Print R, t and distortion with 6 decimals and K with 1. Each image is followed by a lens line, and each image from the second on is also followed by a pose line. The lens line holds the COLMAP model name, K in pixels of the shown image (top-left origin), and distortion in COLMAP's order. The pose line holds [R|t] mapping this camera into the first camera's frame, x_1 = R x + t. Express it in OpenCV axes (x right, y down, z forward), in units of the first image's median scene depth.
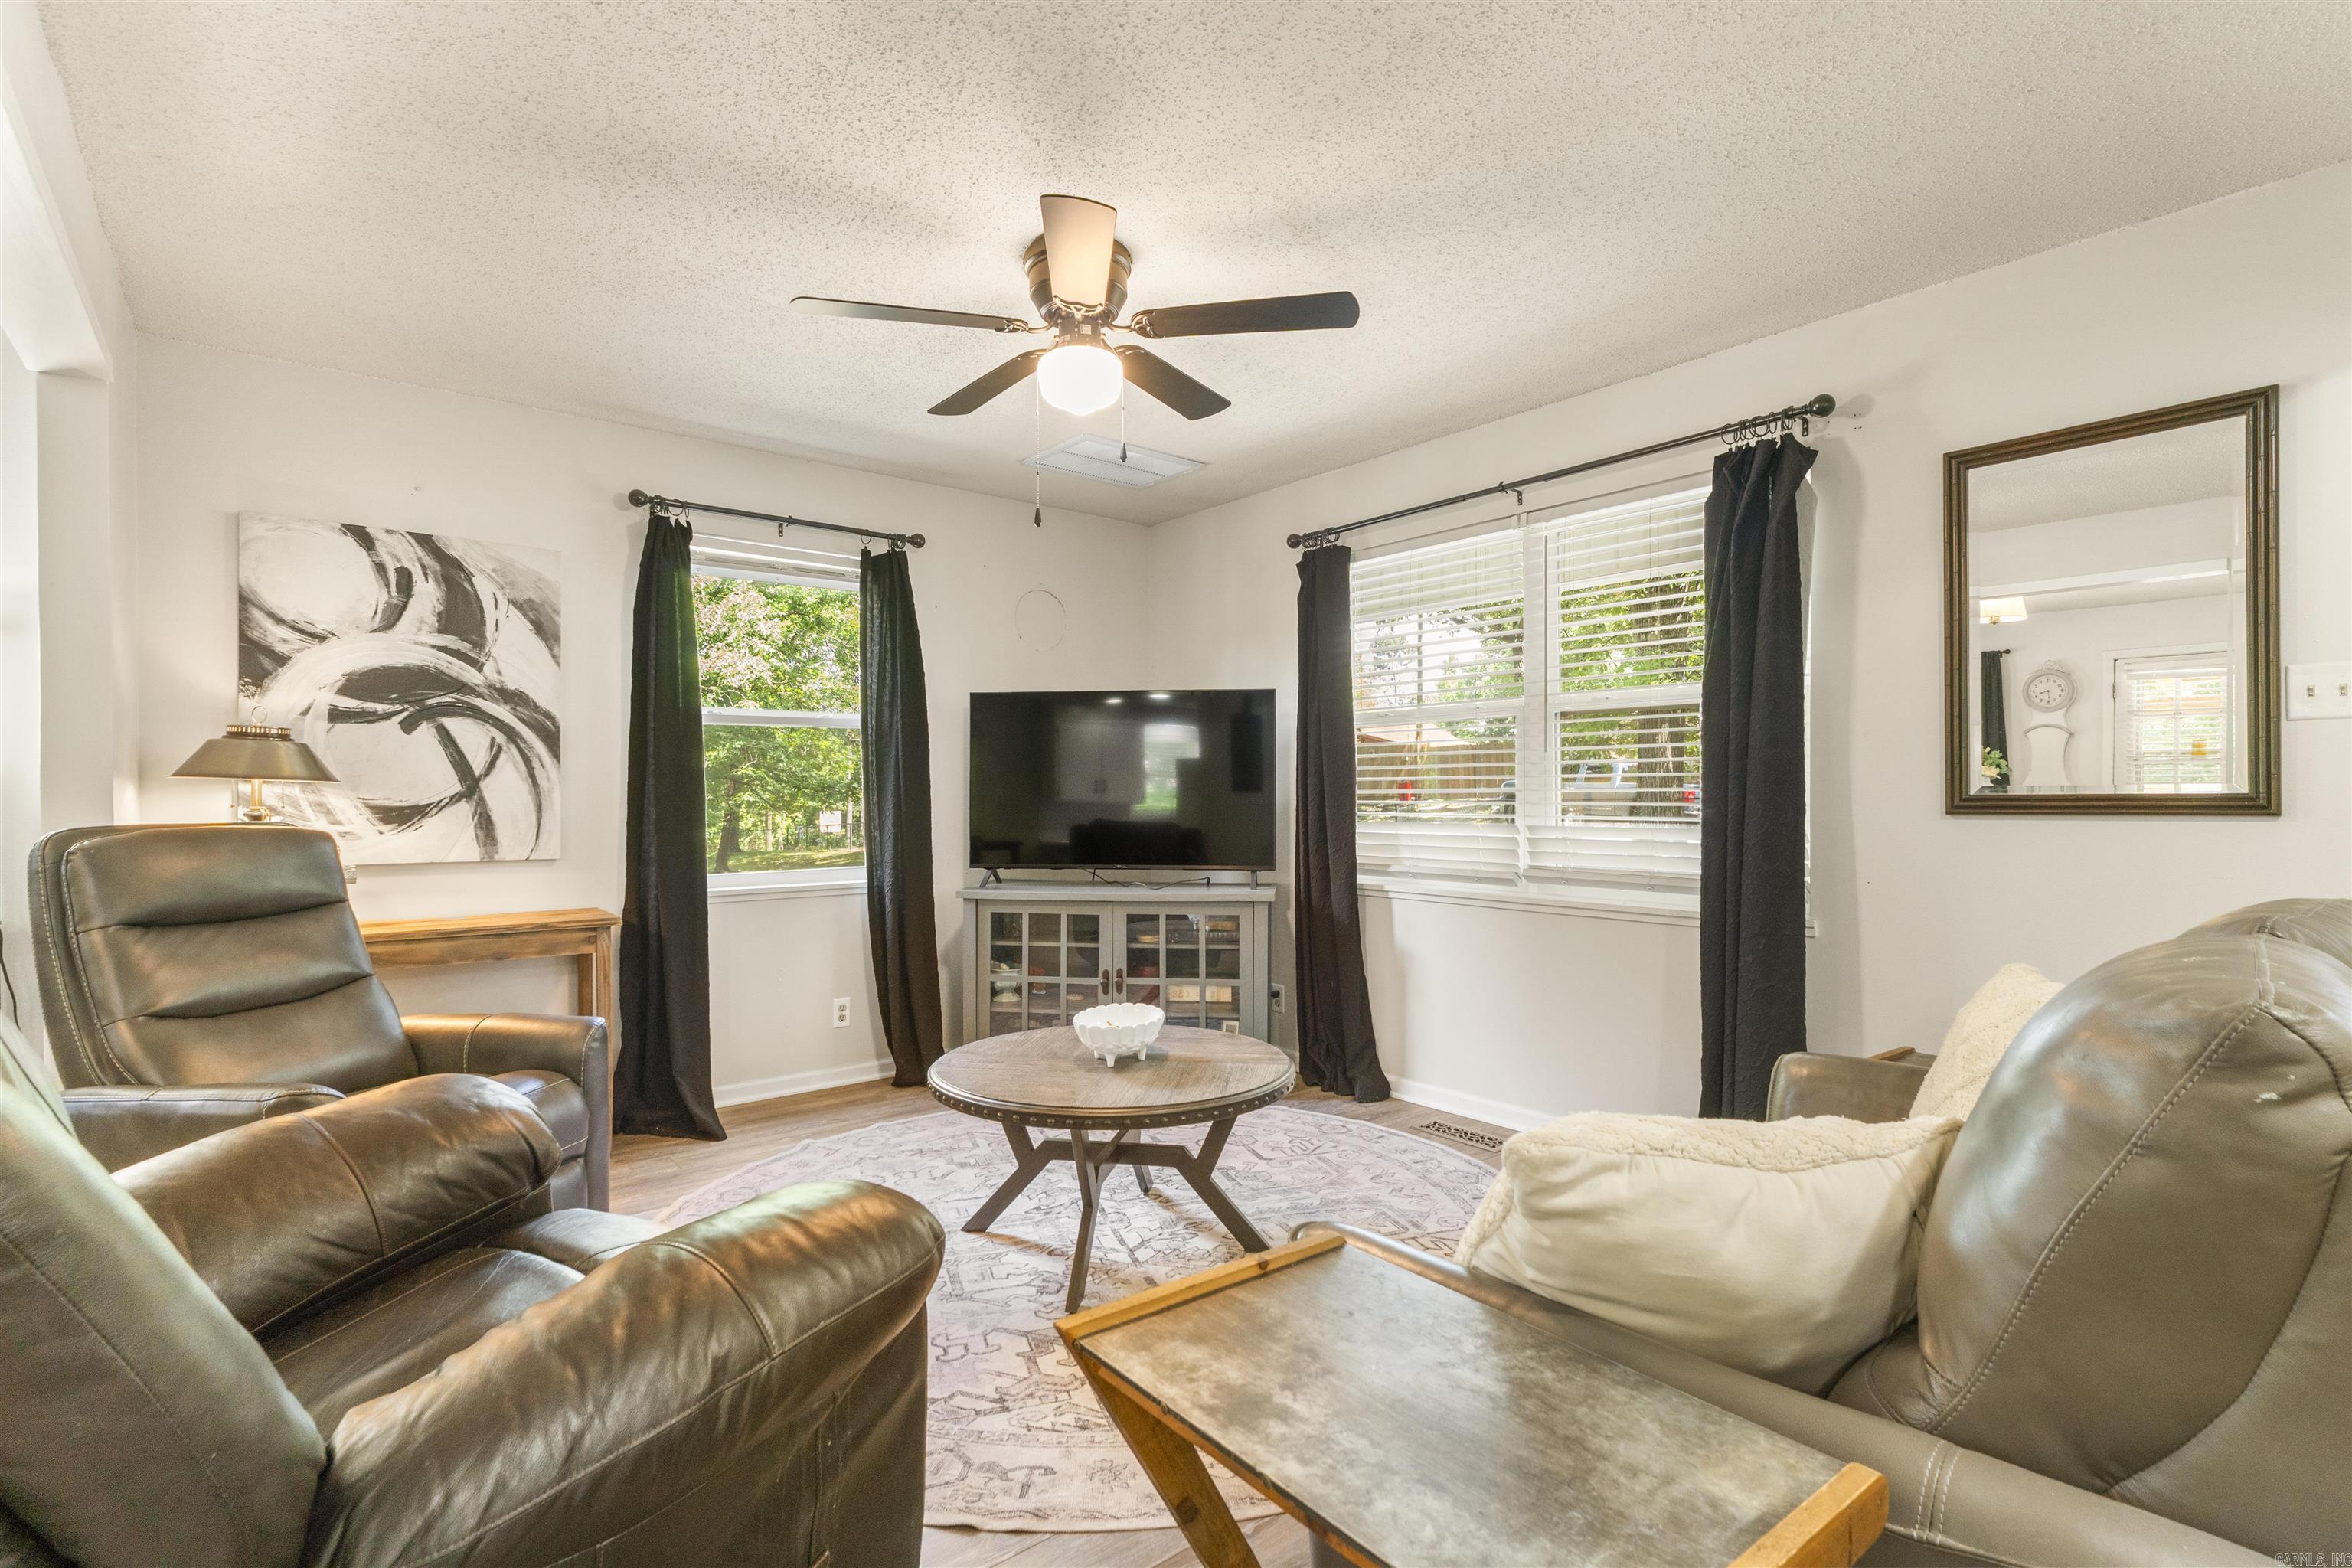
lens RADIAL K [[1112.0, 0, 1161.8], [0, 1112.0, 804.7], [0, 0, 1]] dist [-0.000462, -0.000122]
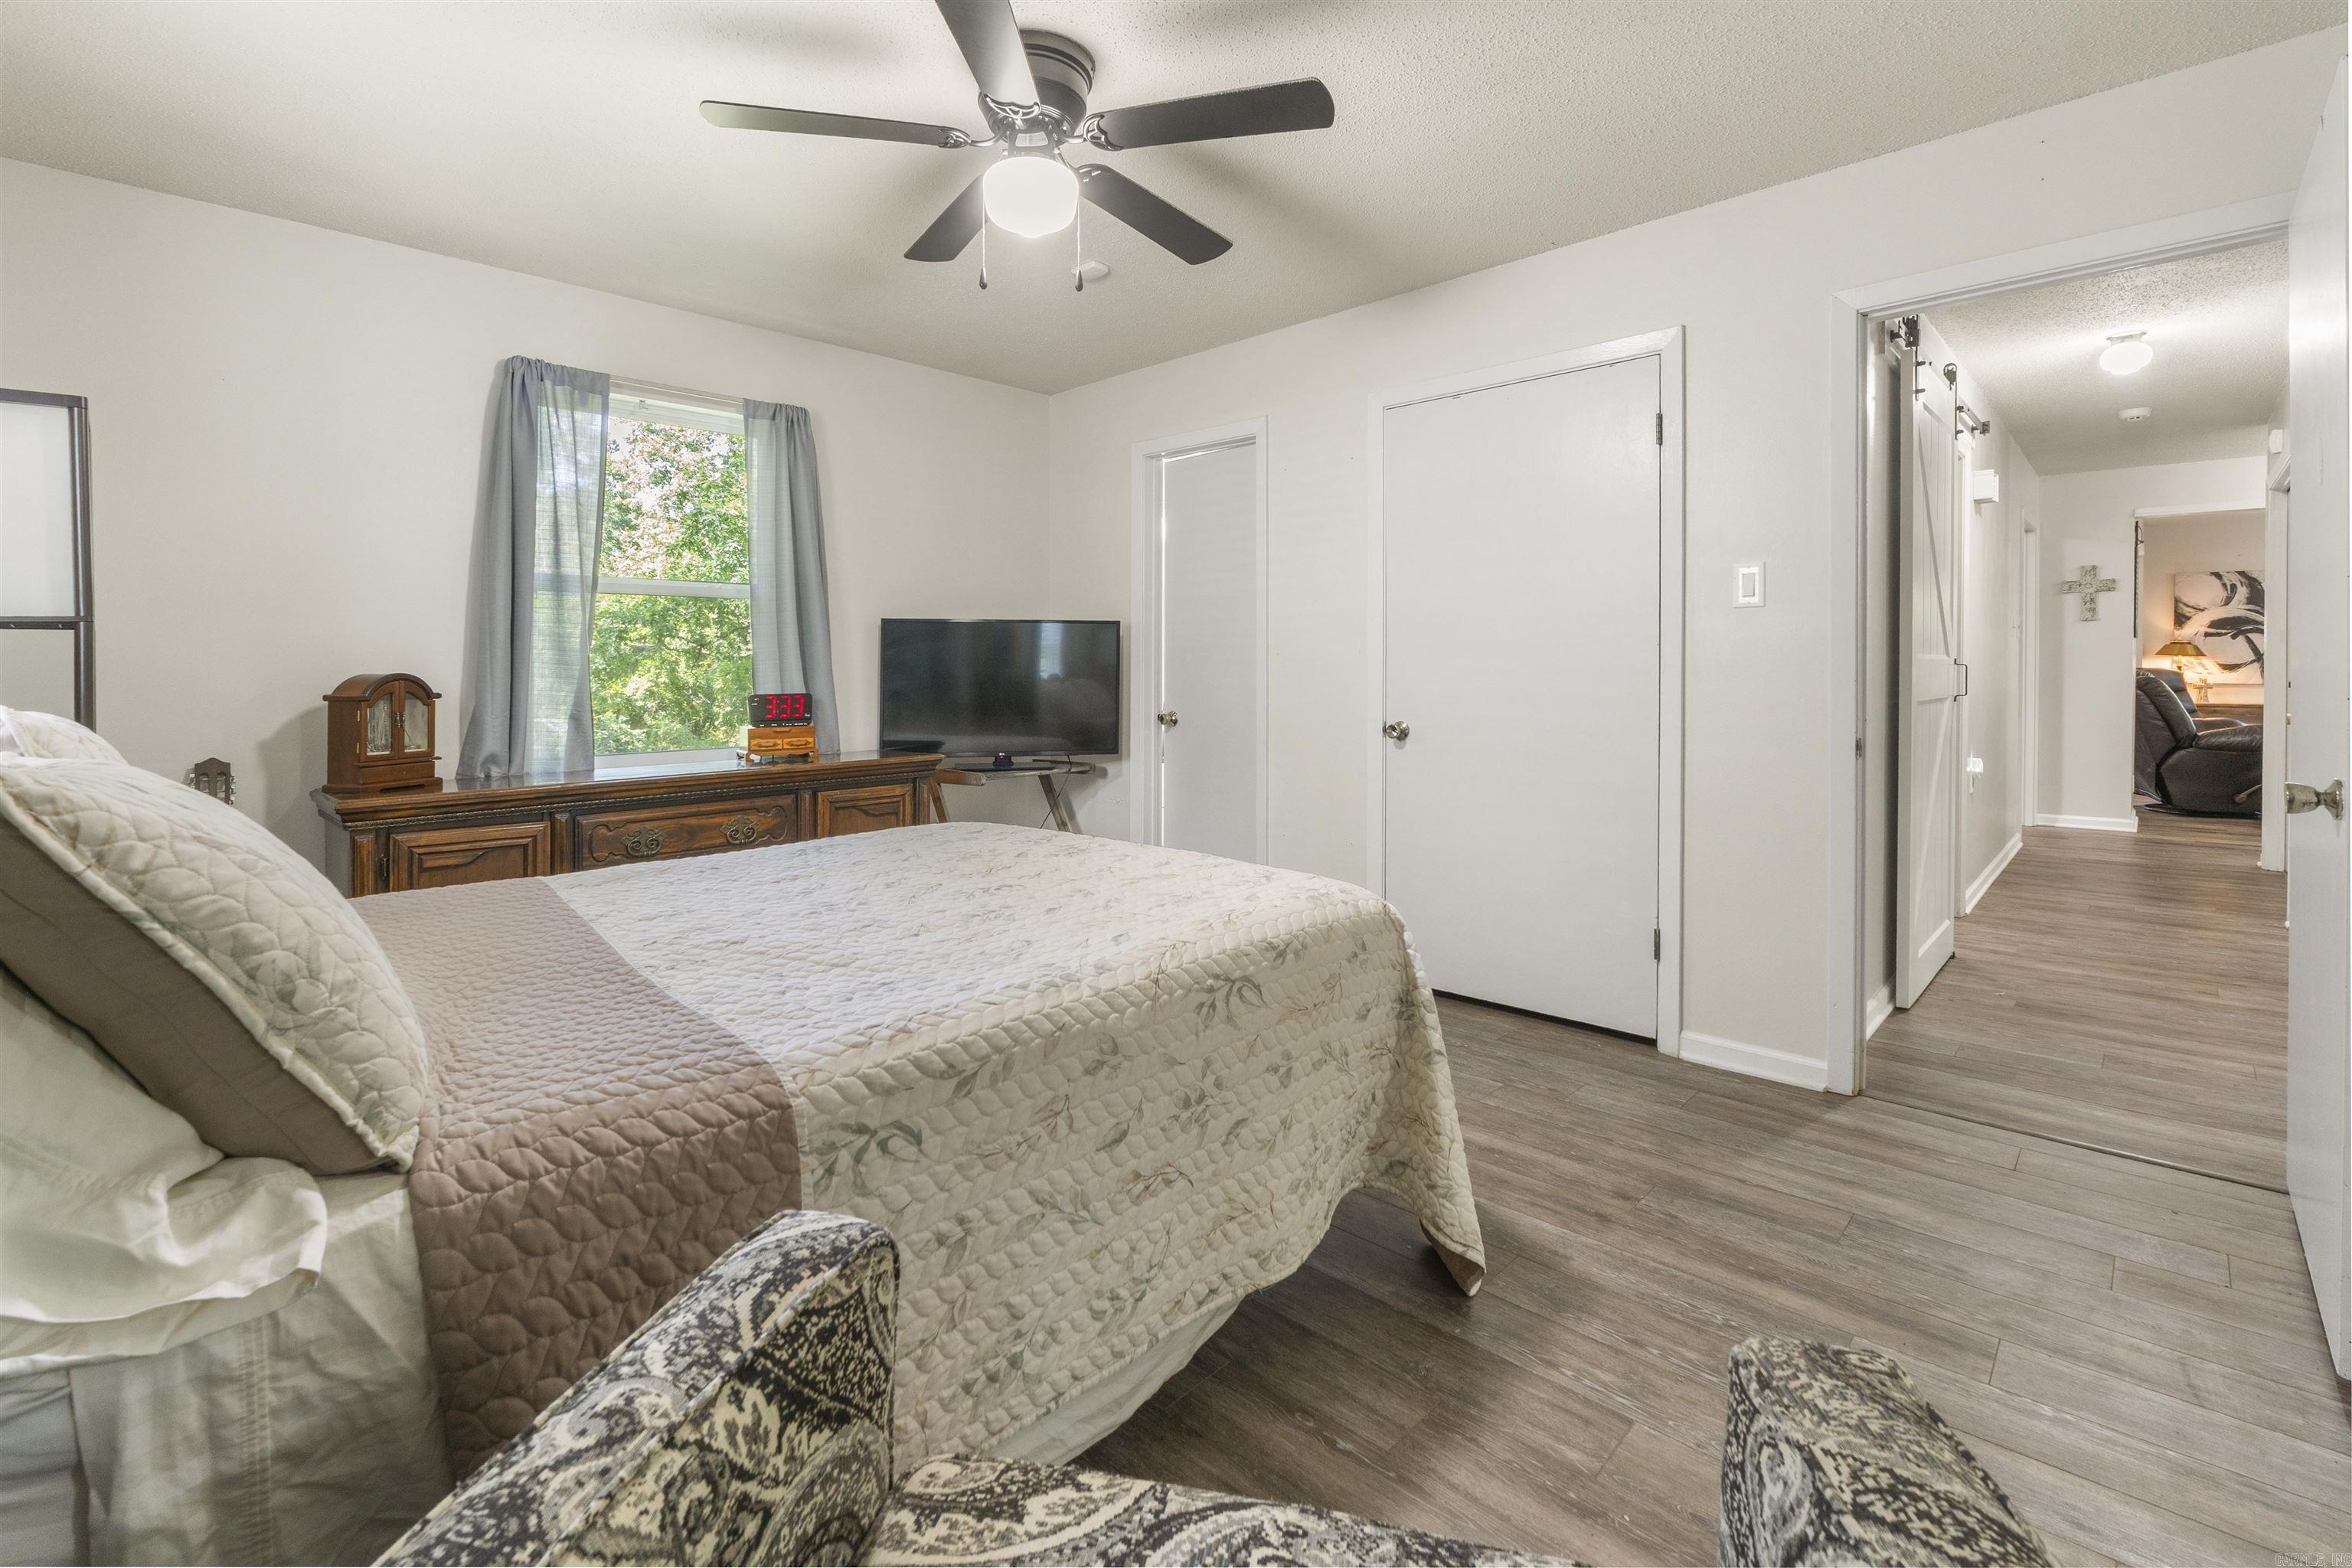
lens RADIAL K [[1049.4, 0, 1165.4], [0, 1049.4, 683.8], [0, 0, 1]] dist [-0.014401, -0.000272]
pose [[0.131361, 0.017585, -0.991179, 1.655068], [-0.007519, 0.999832, 0.016742, 0.028447], [0.991306, 0.005253, 0.131471, -2.153061]]
